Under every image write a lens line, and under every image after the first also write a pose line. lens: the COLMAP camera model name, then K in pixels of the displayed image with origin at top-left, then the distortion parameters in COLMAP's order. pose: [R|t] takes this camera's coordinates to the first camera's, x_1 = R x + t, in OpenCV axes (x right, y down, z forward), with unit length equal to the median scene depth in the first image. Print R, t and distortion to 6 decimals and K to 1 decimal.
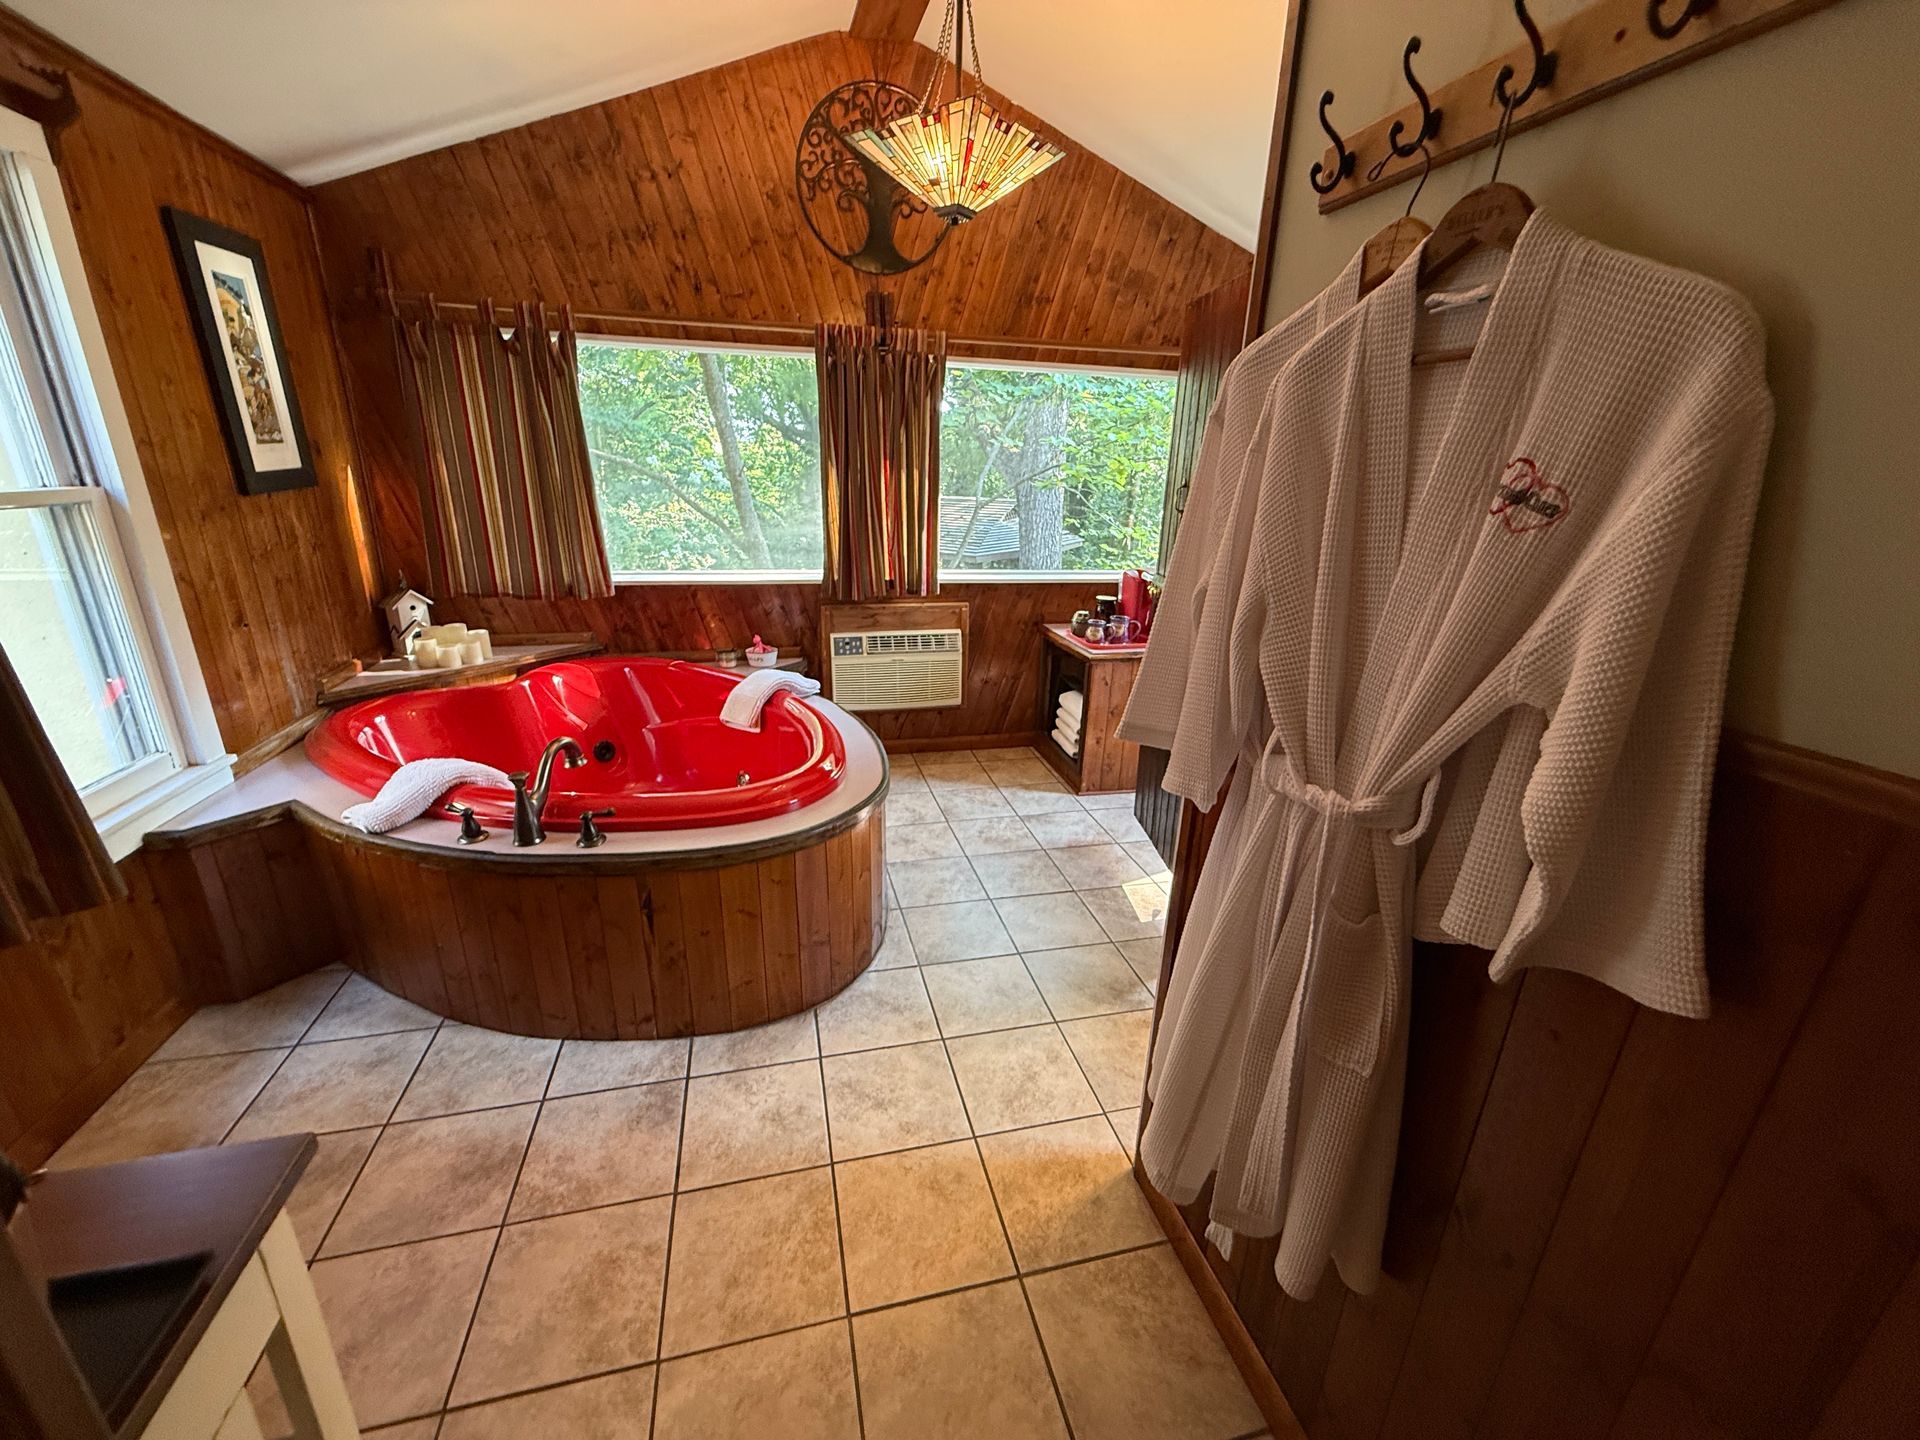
lens RADIAL K [[766.7, 0, 955.2], [0, 766.7, 720.7], [0, 0, 1]] dist [-0.001804, 0.000090]
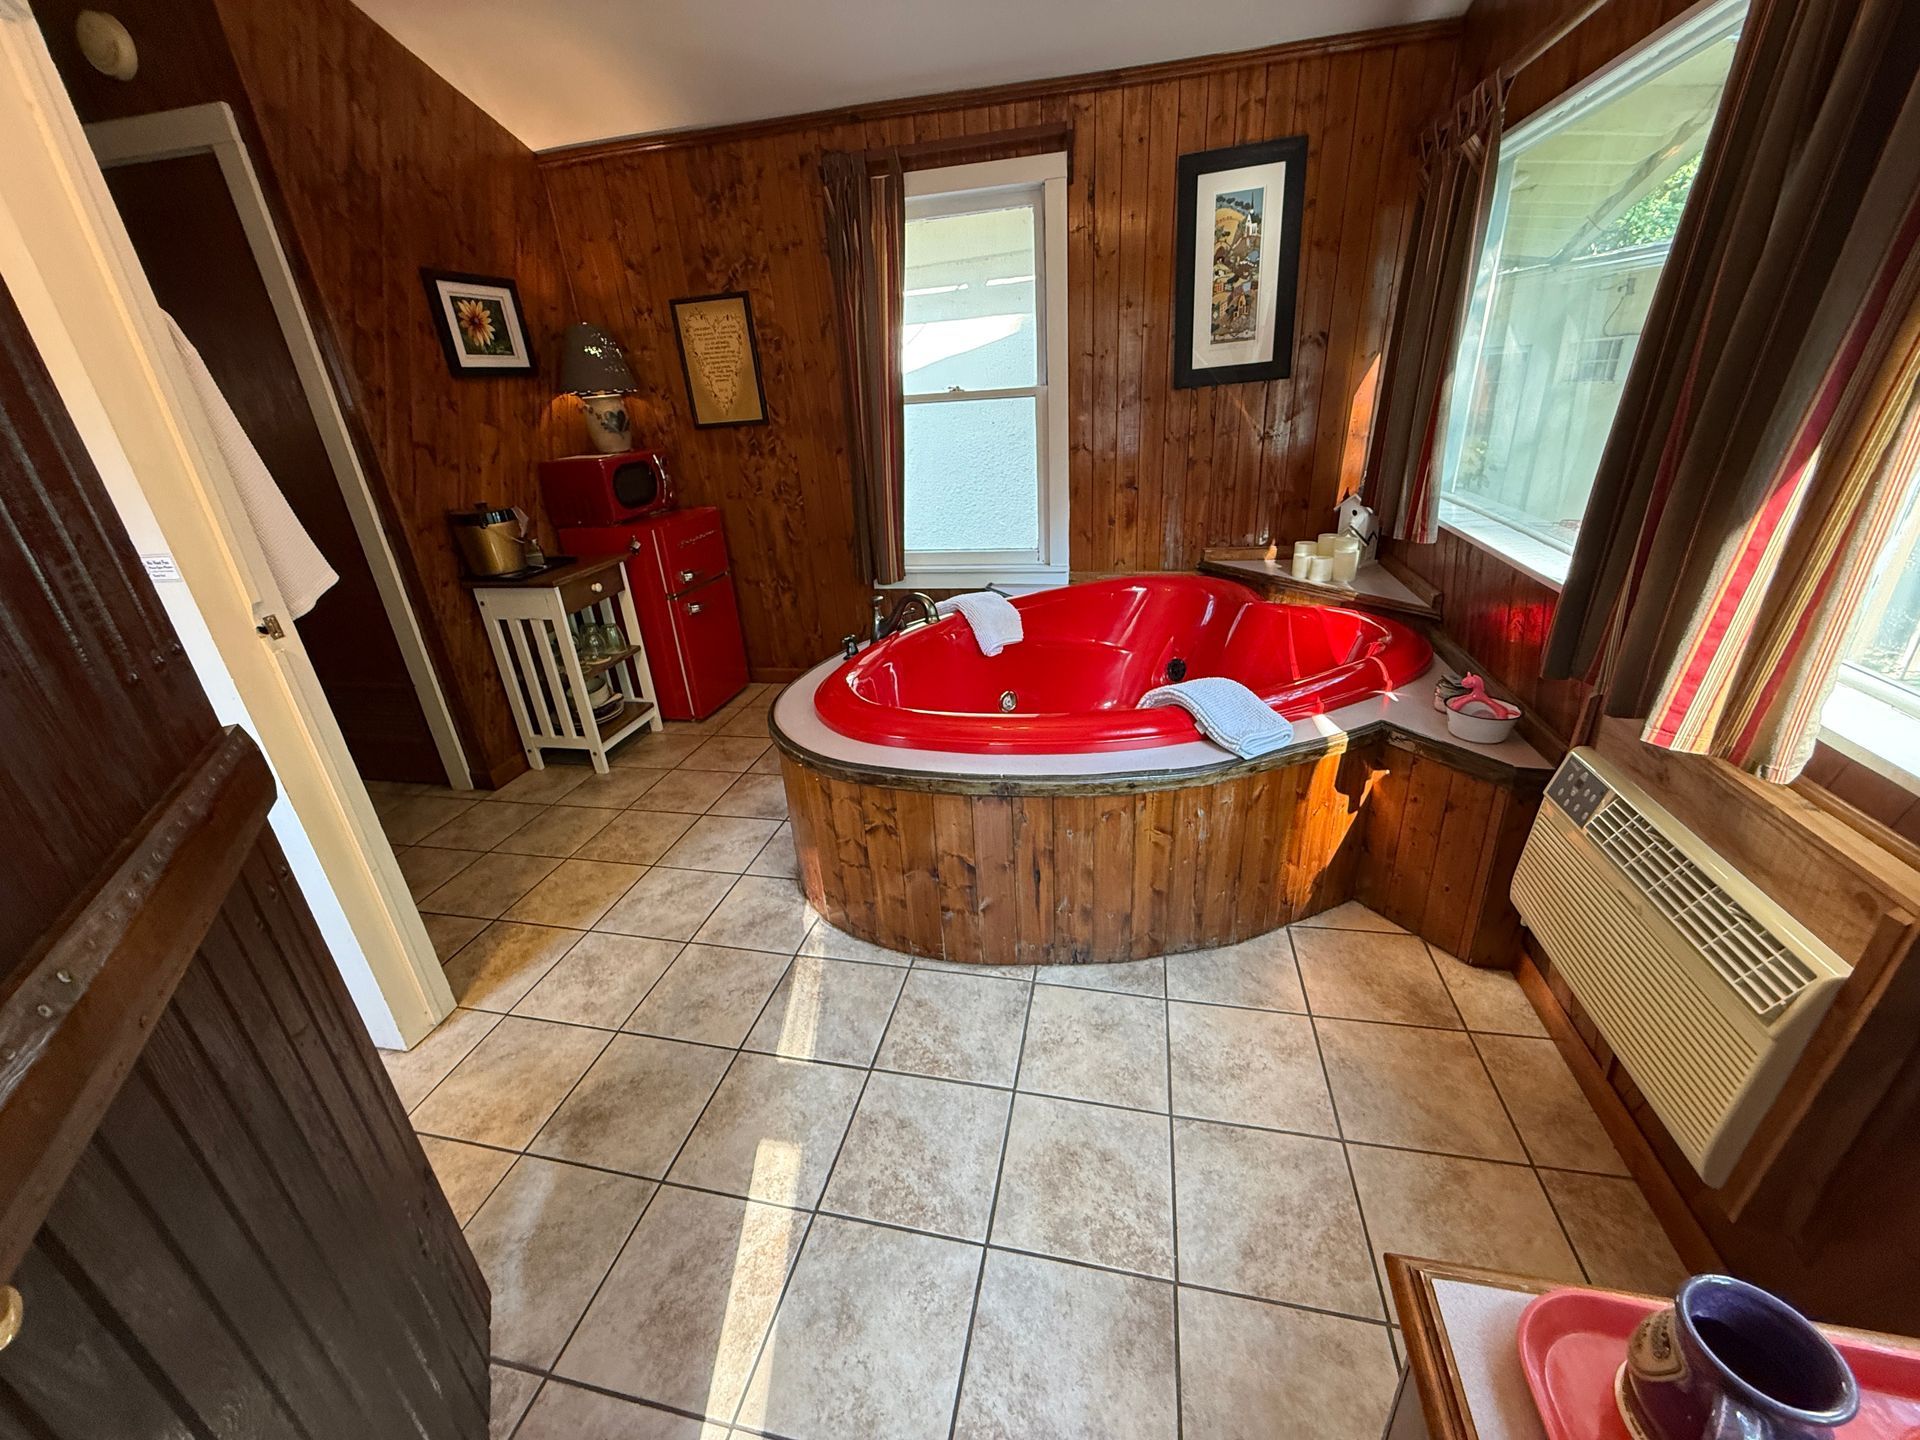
lens RADIAL K [[766.7, 0, 954.4], [0, 766.7, 722.1], [0, 0, 1]] dist [-0.001804, 0.000090]
pose [[-0.449886, 0.363790, -0.815634, 0.489762], [-0.239797, 0.830534, 0.502703, -0.388086], [0.860291, 0.421746, -0.286410, 1.286777]]
